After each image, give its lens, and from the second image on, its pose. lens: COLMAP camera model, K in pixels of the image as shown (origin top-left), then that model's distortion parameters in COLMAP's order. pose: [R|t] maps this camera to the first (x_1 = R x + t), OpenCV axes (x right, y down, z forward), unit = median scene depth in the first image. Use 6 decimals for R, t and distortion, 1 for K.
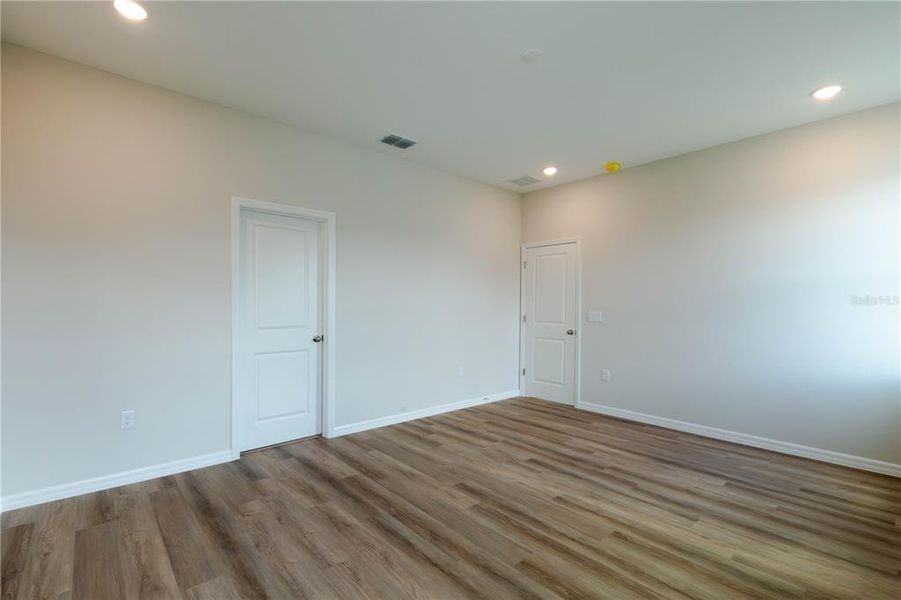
lens RADIAL K [[406.9, 0, 450.5], [0, 406.9, 300.0], [0, 0, 1]] dist [-0.000021, 0.000226]
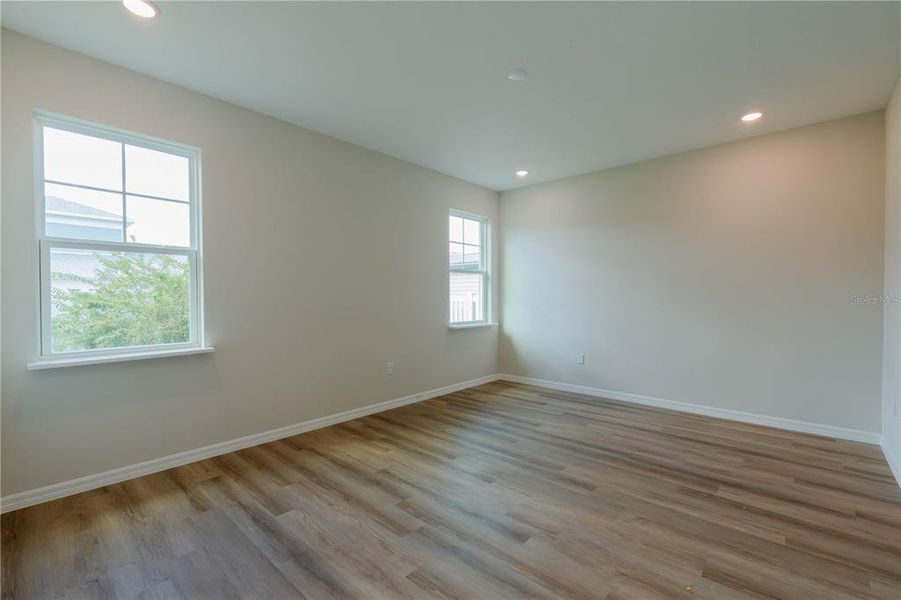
lens RADIAL K [[344.0, 0, 450.5], [0, 344.0, 300.0], [0, 0, 1]] dist [-0.000282, -0.000040]
pose [[-0.997517, -0.005086, -0.070246, 0.428215], [-0.005269, 0.999983, 0.002416, 0.019826], [0.070232, 0.002780, -0.997527, 1.865393]]
